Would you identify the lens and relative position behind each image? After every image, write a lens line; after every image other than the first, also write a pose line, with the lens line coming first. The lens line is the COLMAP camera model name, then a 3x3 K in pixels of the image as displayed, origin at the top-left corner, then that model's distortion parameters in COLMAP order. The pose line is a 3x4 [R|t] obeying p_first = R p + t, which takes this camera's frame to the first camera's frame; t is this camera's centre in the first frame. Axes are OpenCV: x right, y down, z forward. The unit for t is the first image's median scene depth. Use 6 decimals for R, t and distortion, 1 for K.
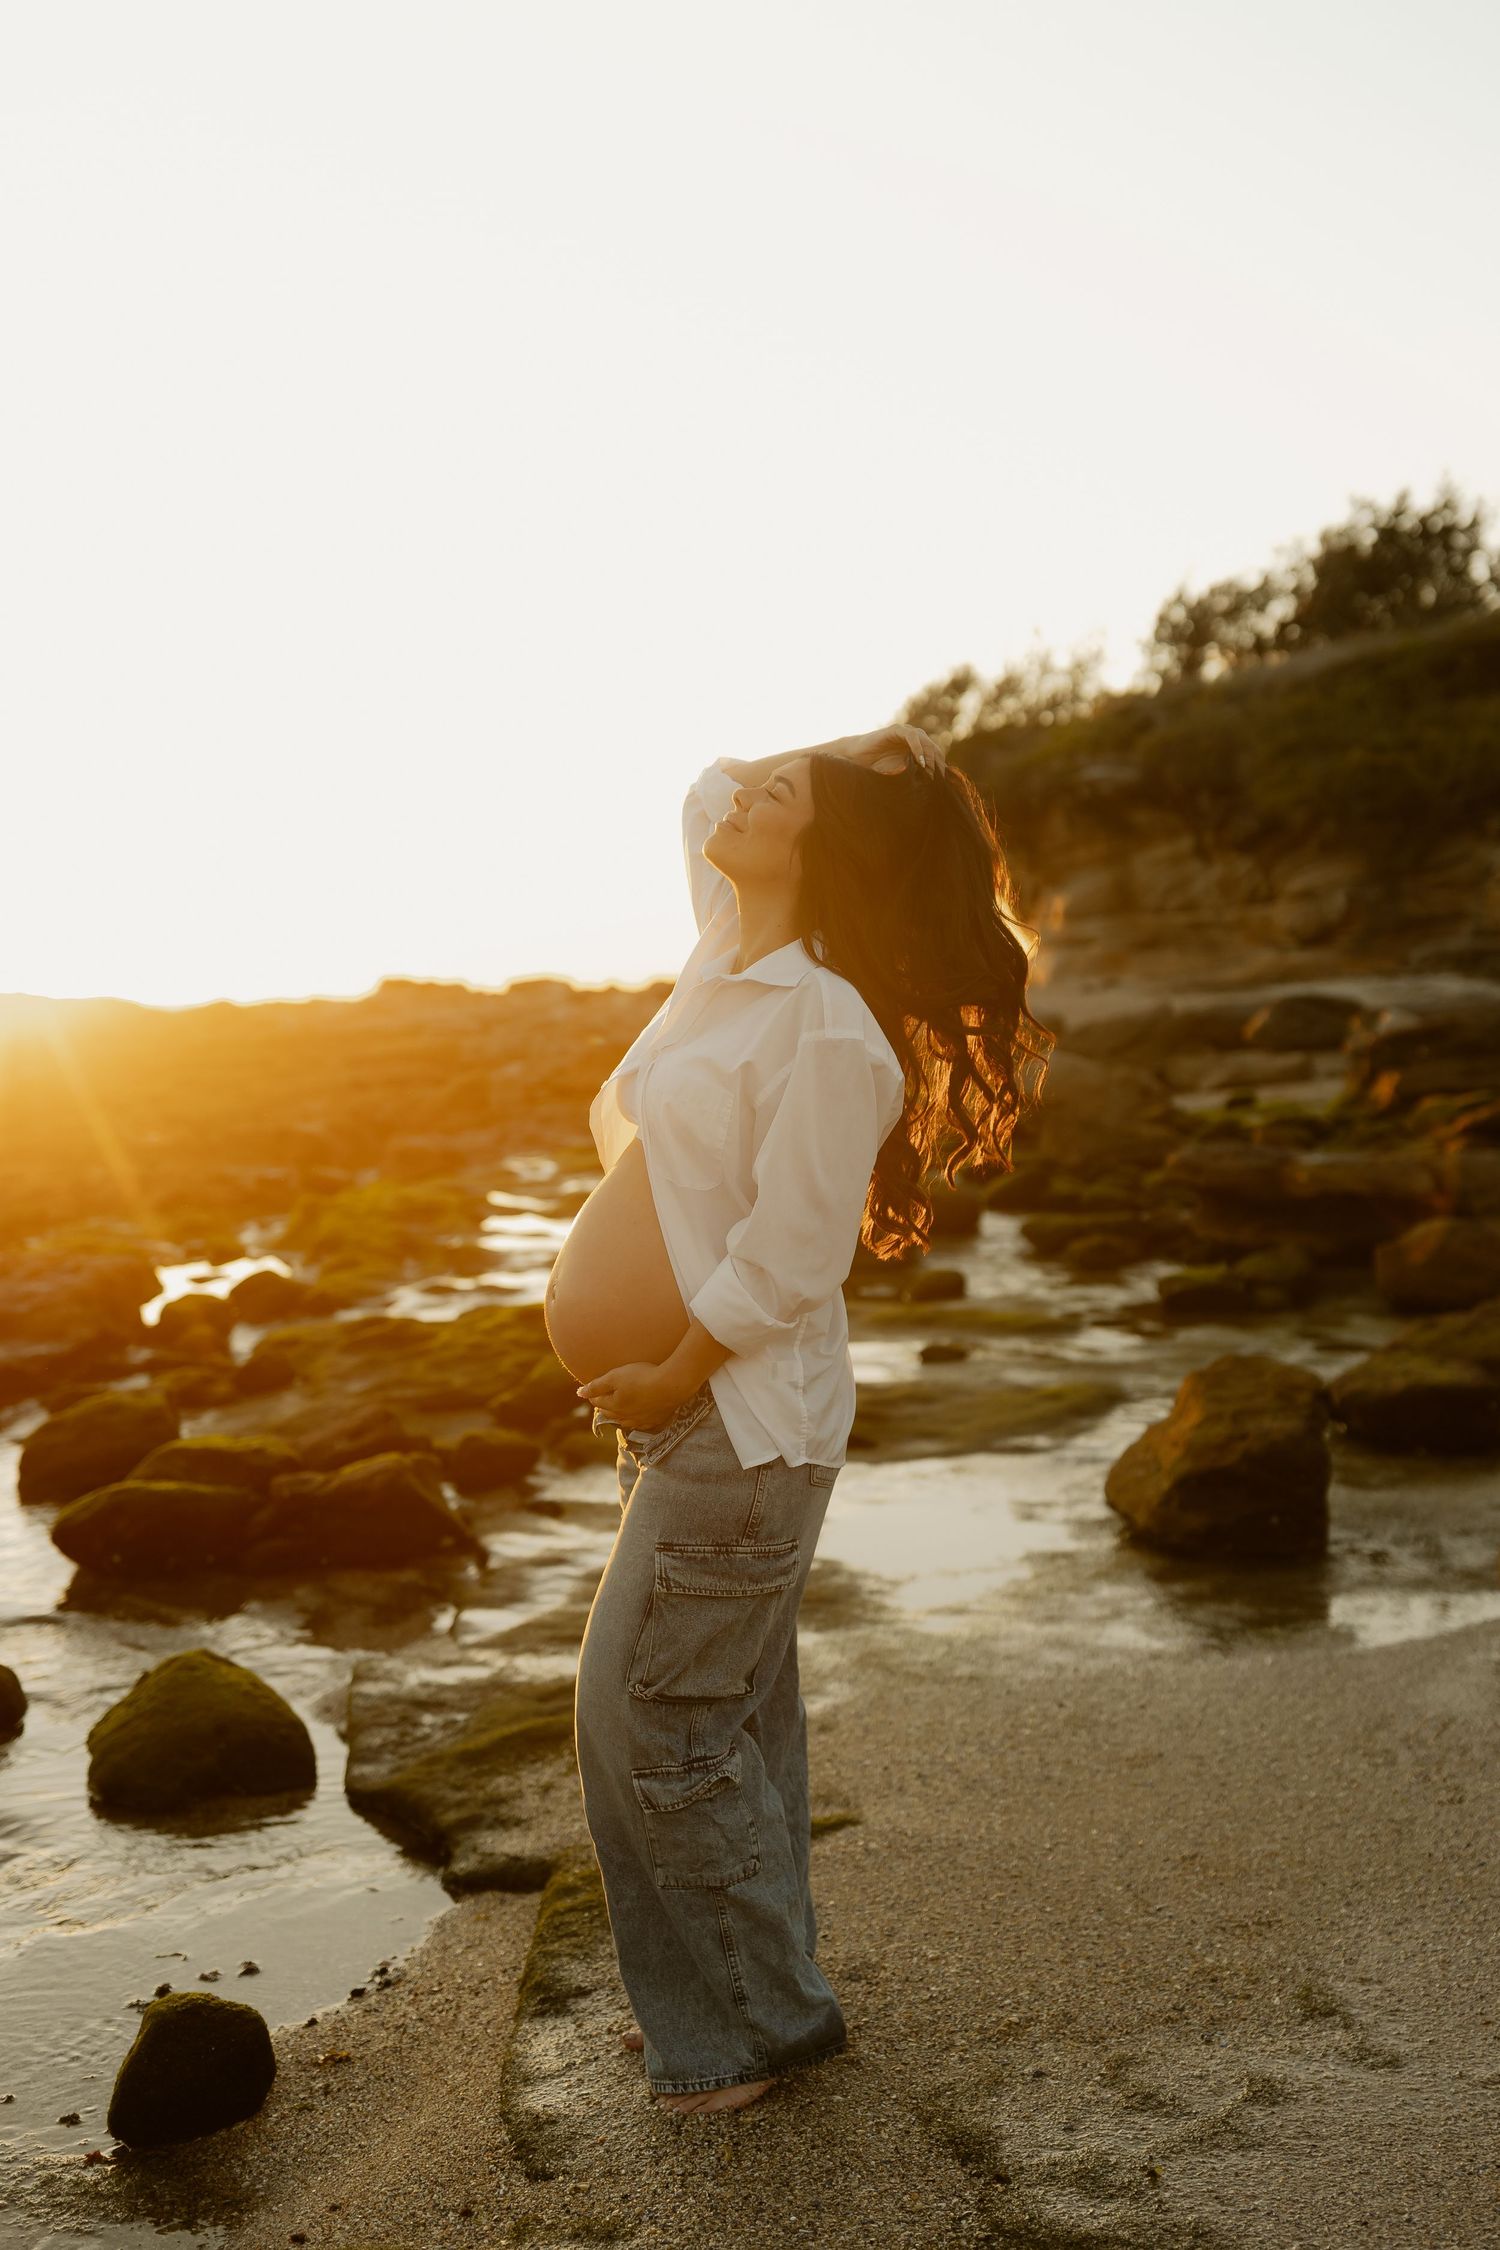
lens RADIAL K [[2611.3, 0, 819.3], [0, 2611.3, 1124.8], [0, 0, 1]] dist [0.008703, 0.001121]
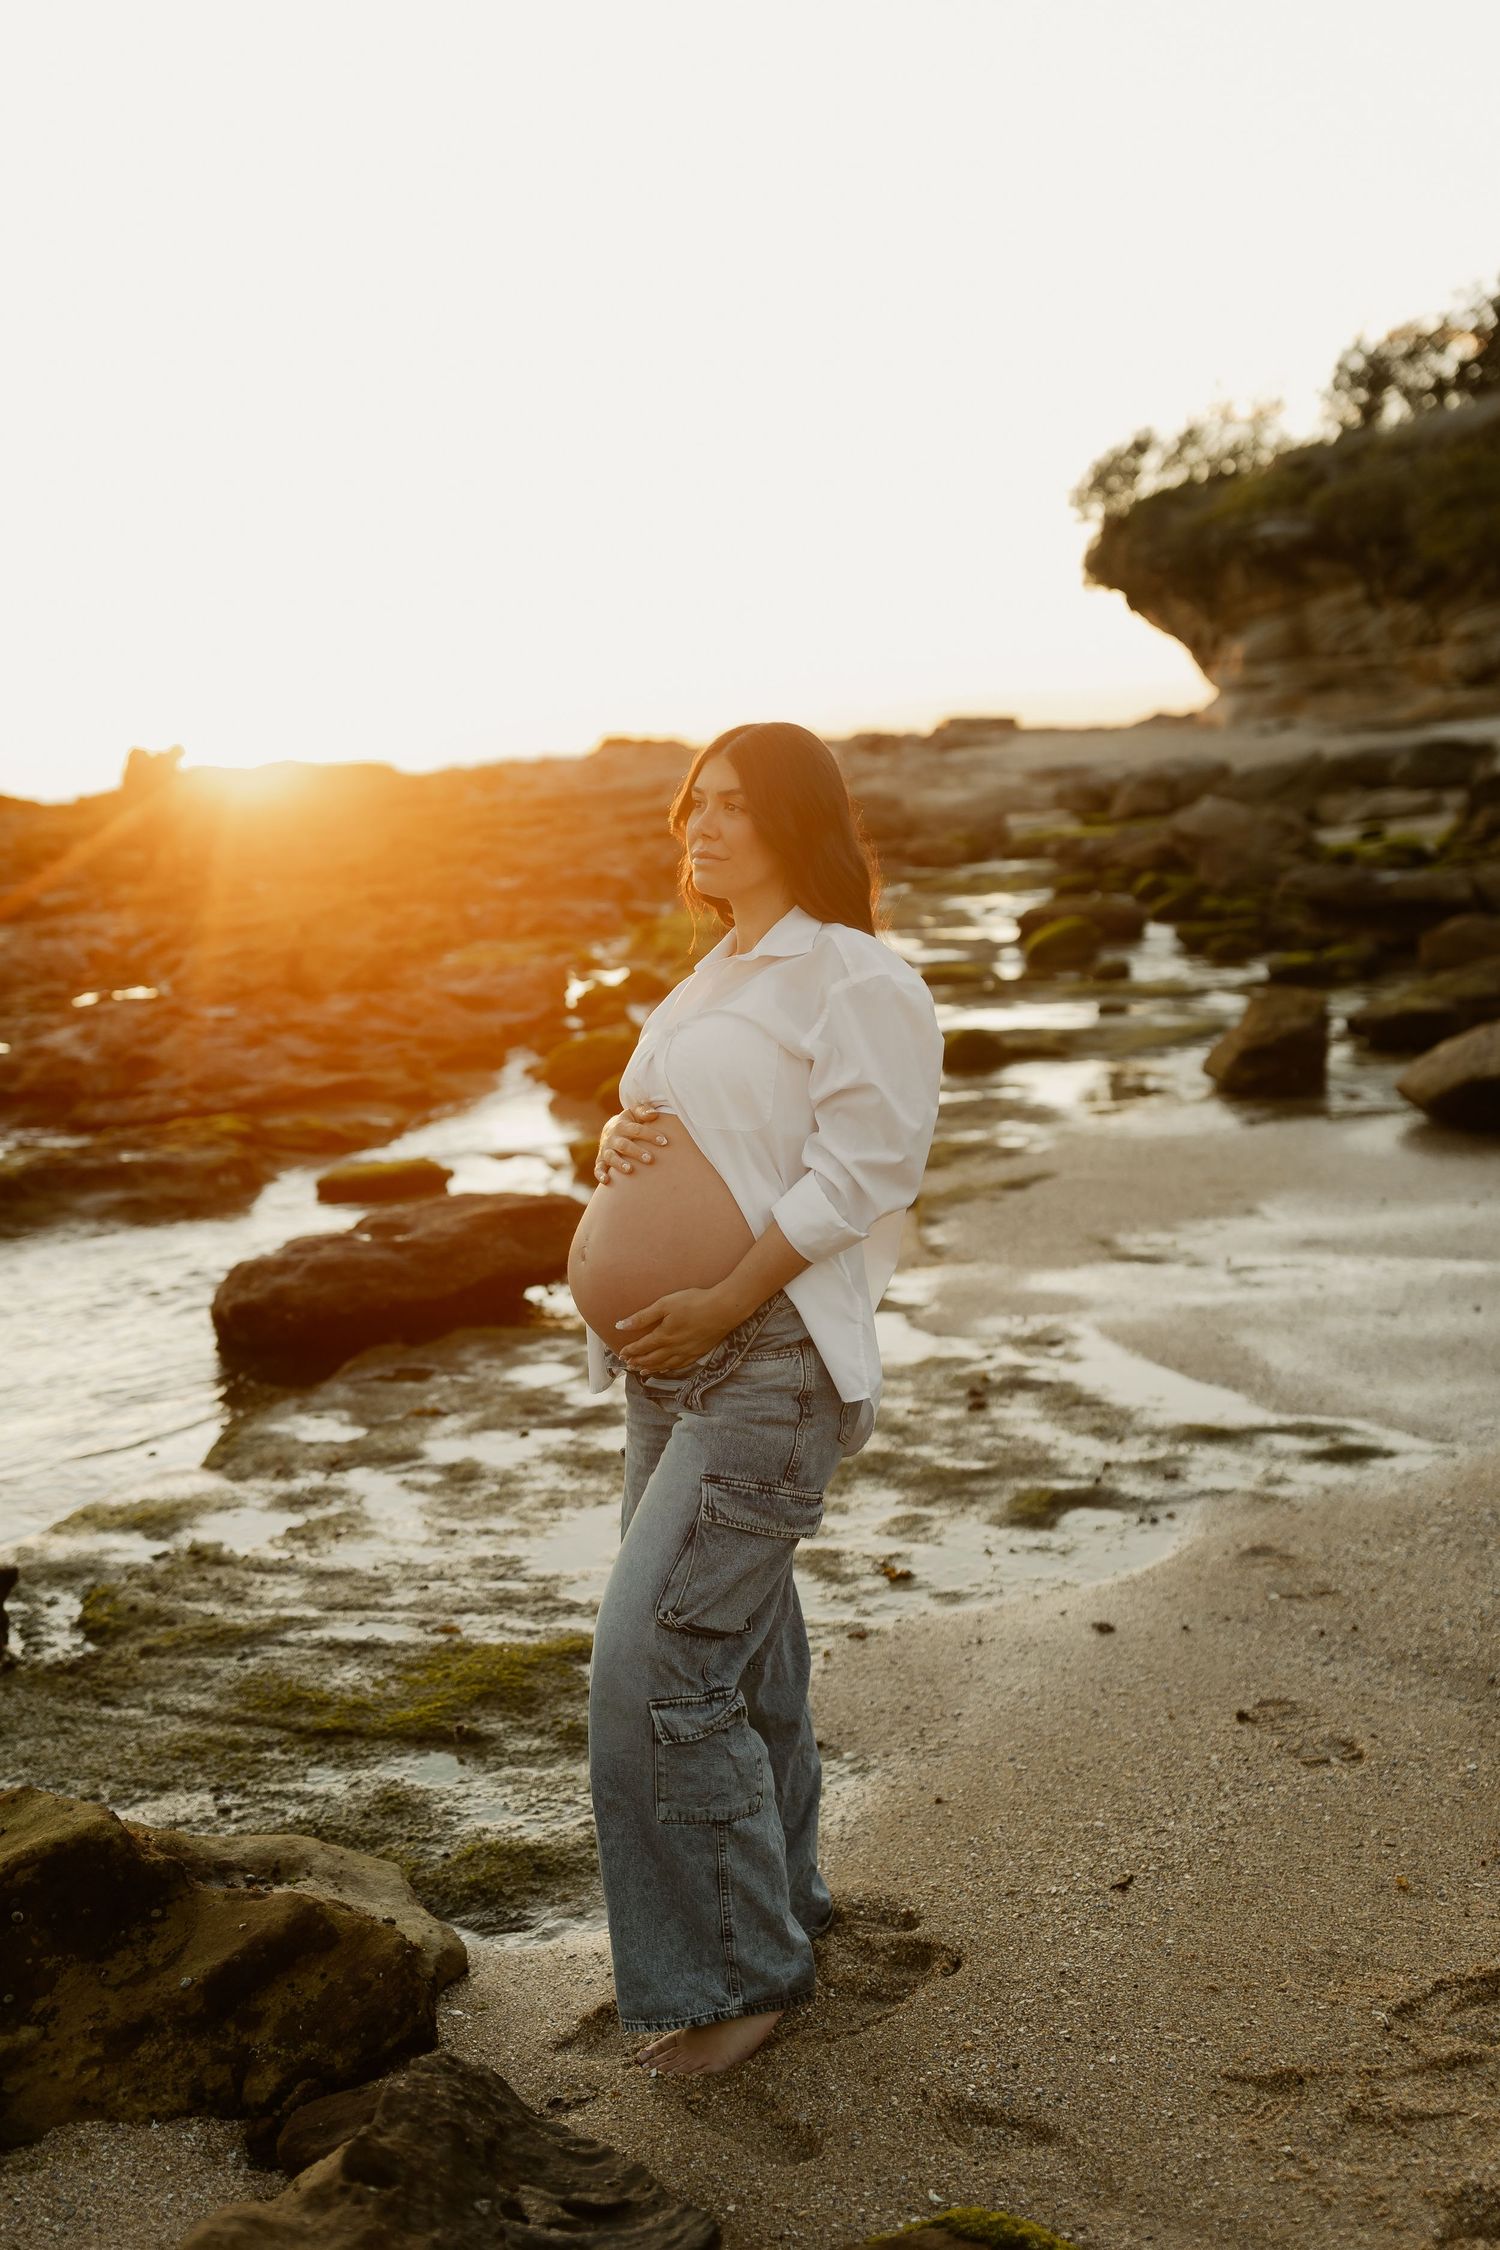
lens RADIAL K [[2523.0, 0, 642.4], [0, 2523.0, 1072.8], [0, 0, 1]] dist [0.002369, -0.008443]
pose [[0.989353, -0.010879, -0.145125, -0.008357], [0.022578, 0.996602, 0.079208, 0.002114], [0.143770, -0.081642, 0.986238, -0.399329]]
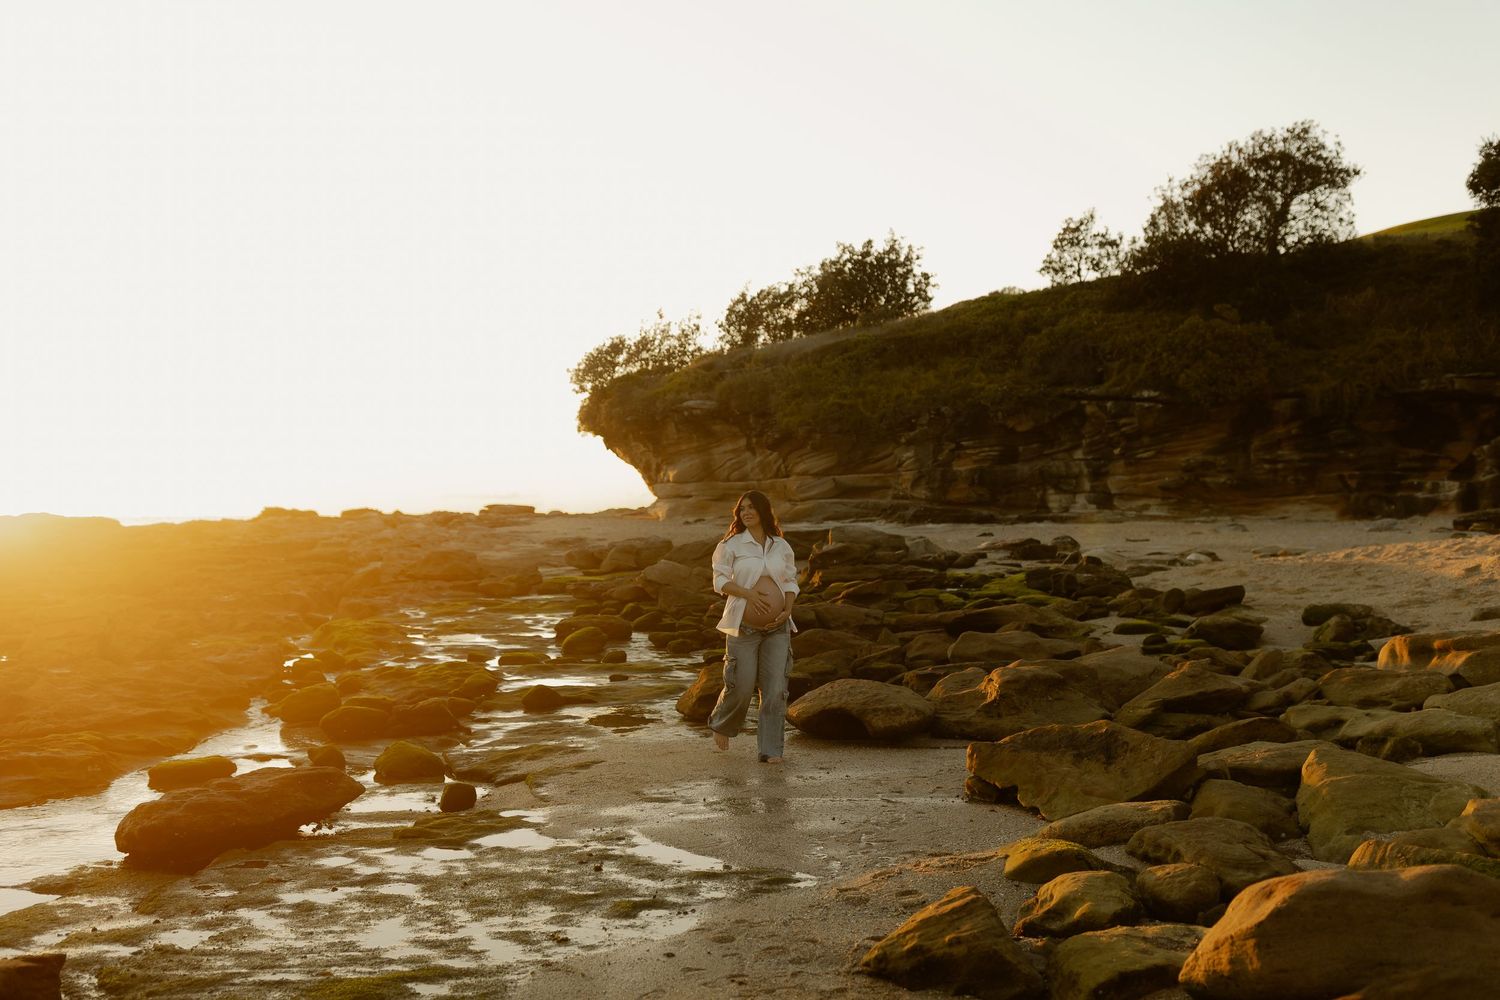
lens RADIAL K [[1613.1, 0, 740.5], [0, 1613.1, 580.8], [0, 0, 1]] dist [0.005812, -0.017243]
pose [[0.991082, 0.007155, 0.133062, -0.039087], [-0.005461, 0.999899, -0.013092, 0.009608], [-0.133142, 0.012249, 0.991021, -0.506645]]
